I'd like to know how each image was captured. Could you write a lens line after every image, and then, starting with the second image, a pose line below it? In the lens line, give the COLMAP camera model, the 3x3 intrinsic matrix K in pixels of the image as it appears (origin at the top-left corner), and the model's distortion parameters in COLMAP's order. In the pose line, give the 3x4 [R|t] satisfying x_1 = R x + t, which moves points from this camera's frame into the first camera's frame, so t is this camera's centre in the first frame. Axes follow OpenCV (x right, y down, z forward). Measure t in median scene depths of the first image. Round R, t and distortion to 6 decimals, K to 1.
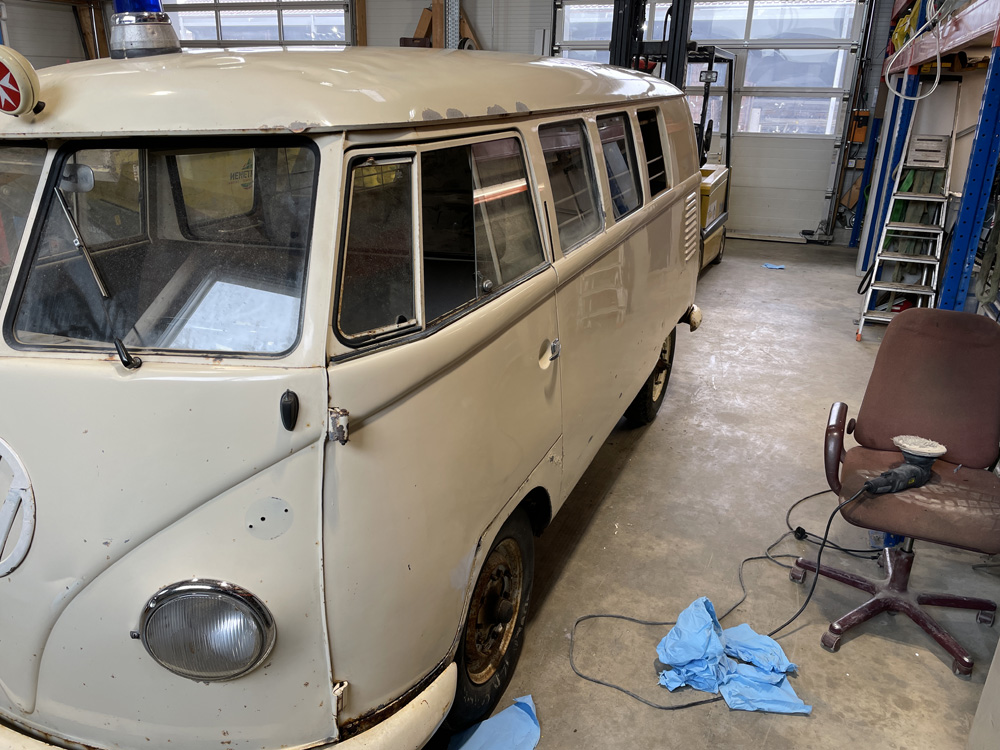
lens RADIAL K [[764.2, 0, 498.0], [0, 764.2, 374.2], [0, 0, 1]] dist [0.104895, -0.143595]
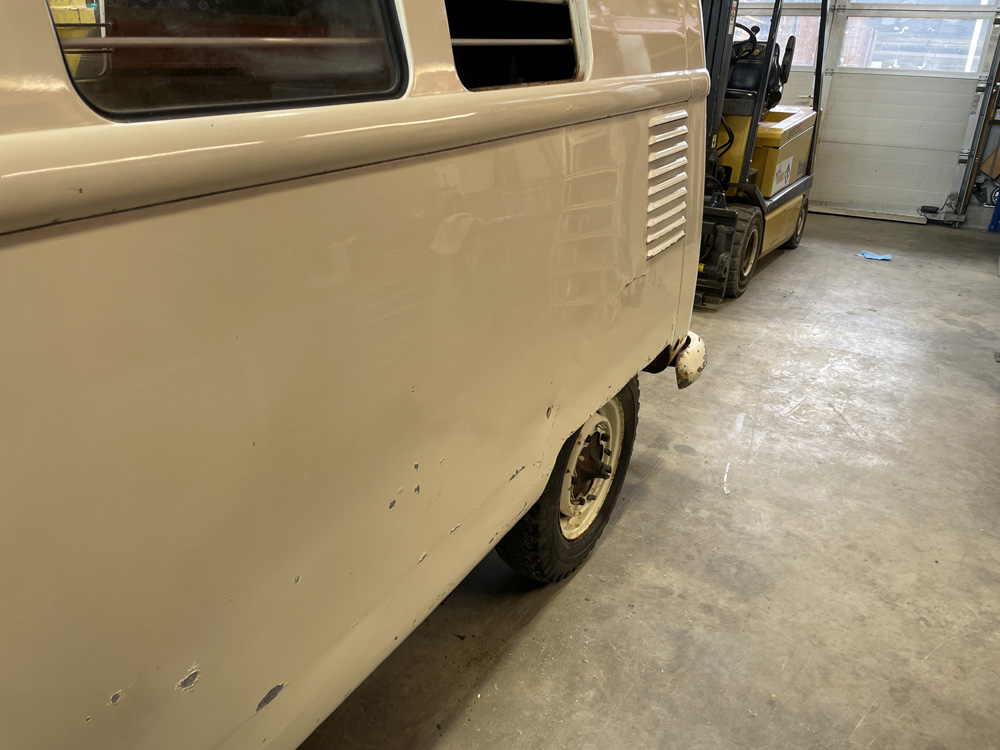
lens RADIAL K [[758.3, 0, 497.4], [0, 758.3, 372.3], [0, 0, 1]] dist [0.090600, -0.118671]
pose [[0.991299, 0.060166, -0.117077, 0.137129], [-0.055262, 0.997471, 0.044694, -0.060461], [0.119469, -0.037835, 0.992117, 0.342066]]
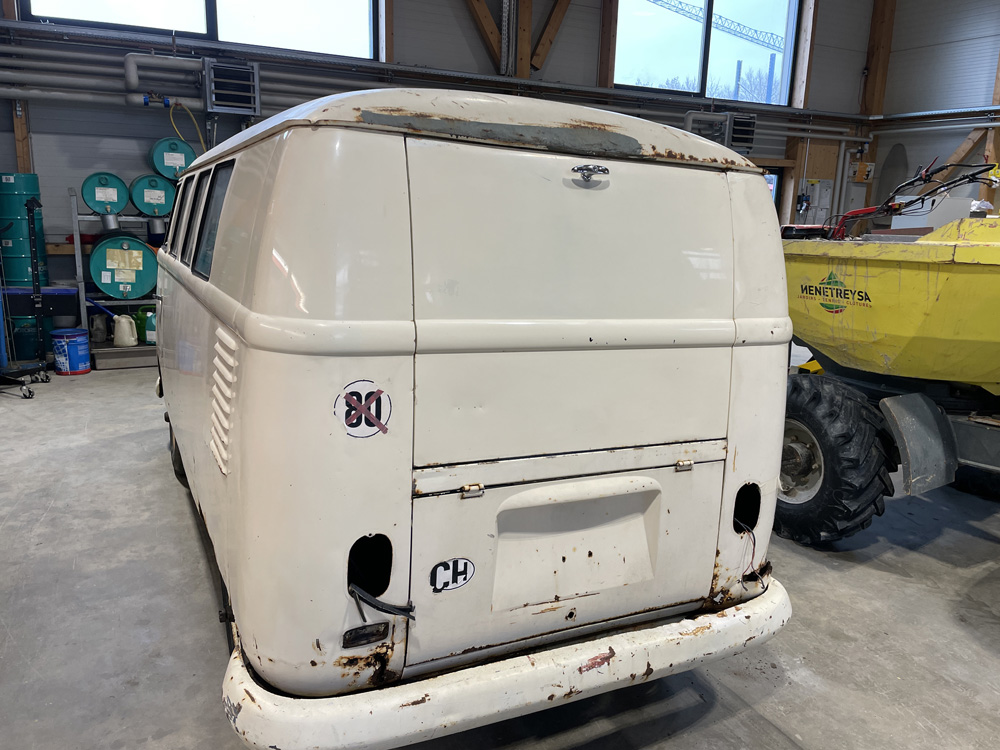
lens RADIAL K [[764.2, 0, 498.0], [0, 764.2, 374.2], [0, 0, 1]] dist [0.104895, -0.143595]
pose [[-0.652863, 0.124663, -0.747147, 0.322611], [-0.304209, 0.860173, 0.409341, -0.295570], [0.693705, 0.494532, -0.523651, 0.894429]]
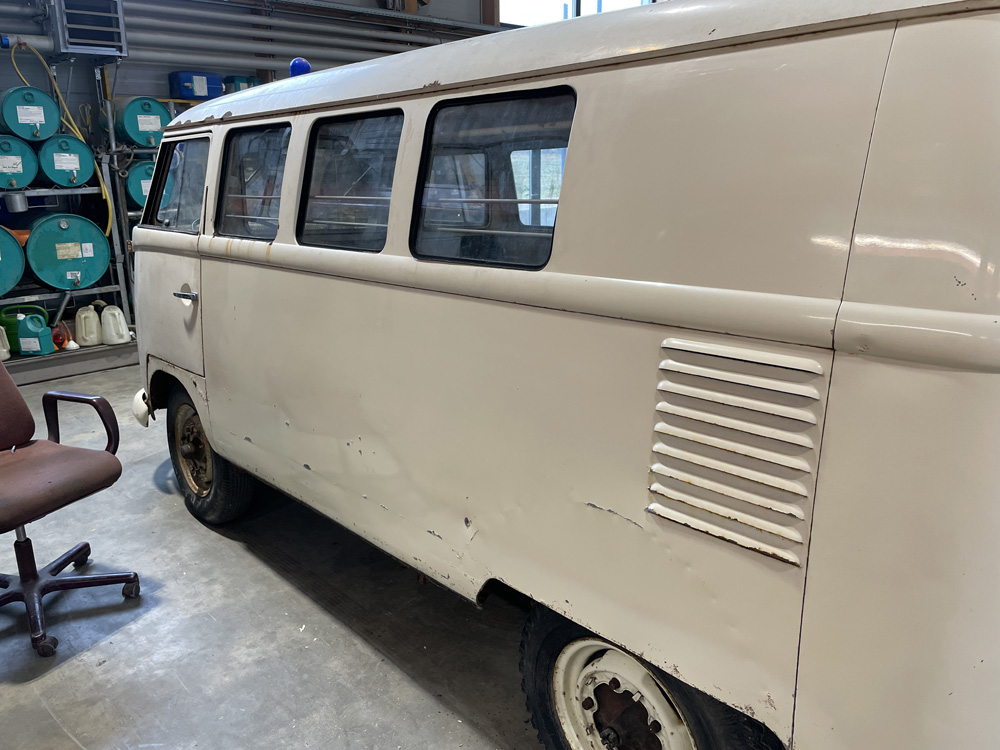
lens RADIAL K [[762.8, 0, 507.8], [0, 762.8, 369.8], [0, 0, 1]] dist [0.091793, -0.124191]
pose [[-0.406596, 0.226503, -0.885085, 0.363813], [-0.315809, 0.874215, 0.368800, -0.200670], [0.857289, 0.429471, -0.283920, 0.658853]]
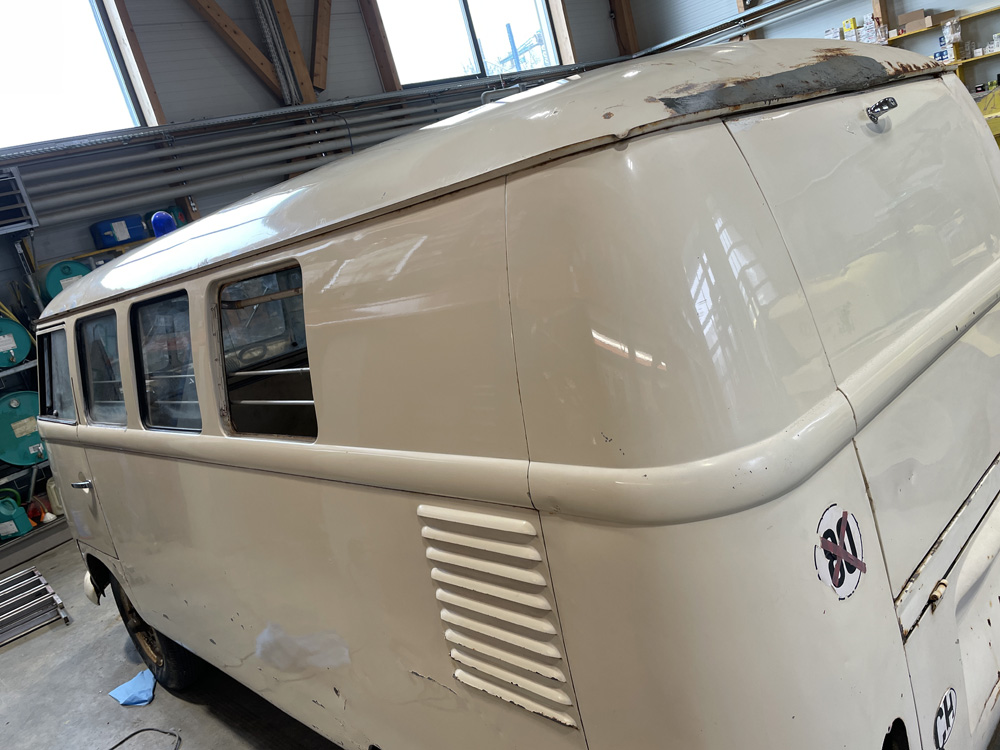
lens RADIAL K [[764.2, 0, 498.0], [0, 764.2, 374.2], [0, 0, 1]] dist [0.104895, -0.143595]
pose [[-0.377635, 0.302717, -0.875074, 0.317891], [-0.071773, 0.932638, 0.353603, -0.252410], [0.923169, 0.196339, -0.330470, 0.714549]]
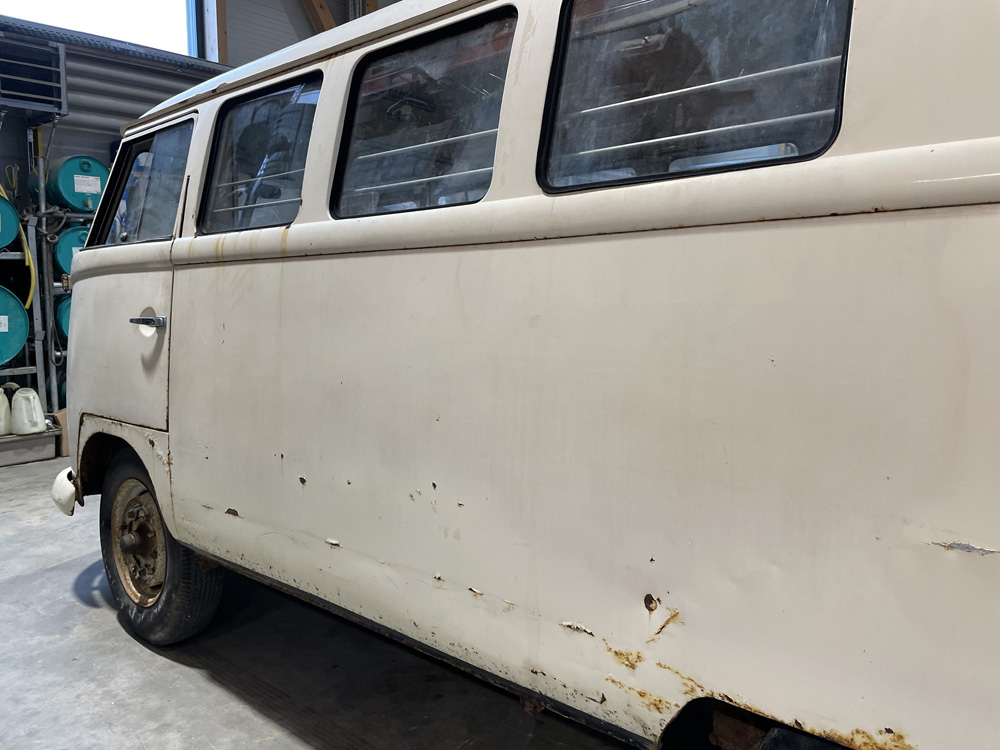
lens RADIAL K [[762.8, 0, 507.8], [0, 762.8, 369.8], [0, 0, 1]] dist [0.091793, -0.124191]
pose [[-0.317866, 0.087009, -0.944135, 0.299636], [-0.335630, 0.920977, 0.197873, -0.111279], [0.886743, 0.379777, -0.263545, 0.584968]]
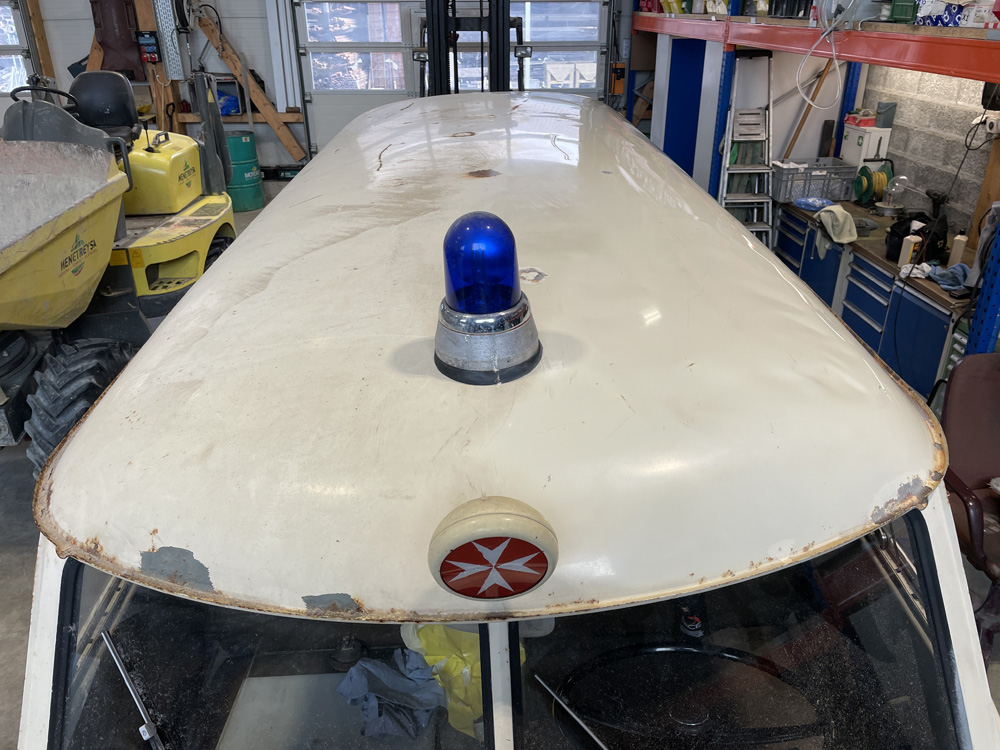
lens RADIAL K [[762.8, 0, 507.8], [0, 762.8, 369.8], [0, 0, 1]] dist [0.091793, -0.124191]
pose [[0.903701, -0.205321, 0.375723, -0.190339], [0.167609, 0.977133, 0.130833, -0.135098], [-0.393995, -0.055260, 0.917450, 0.123502]]
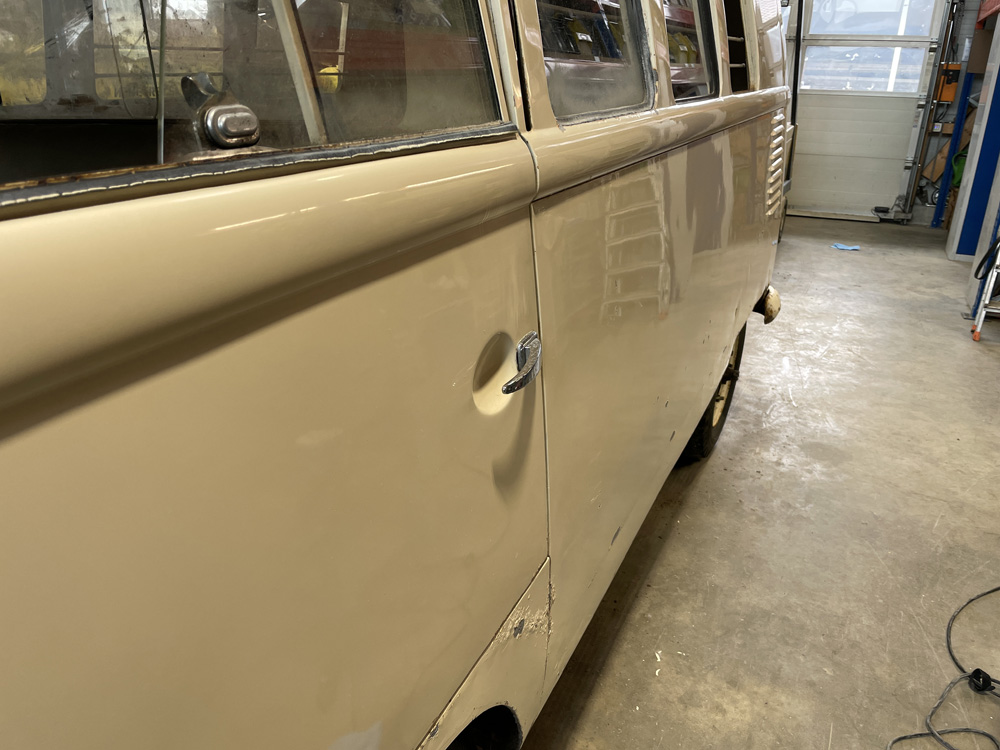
lens RADIAL K [[762.8, 0, 507.8], [0, 762.8, 369.8], [0, 0, 1]] dist [0.091793, -0.124191]
pose [[0.999479, 0.021409, -0.024166, 0.026062], [-0.021206, 0.999738, 0.008610, -0.010853], [0.024344, -0.008093, 0.999671, 0.216338]]
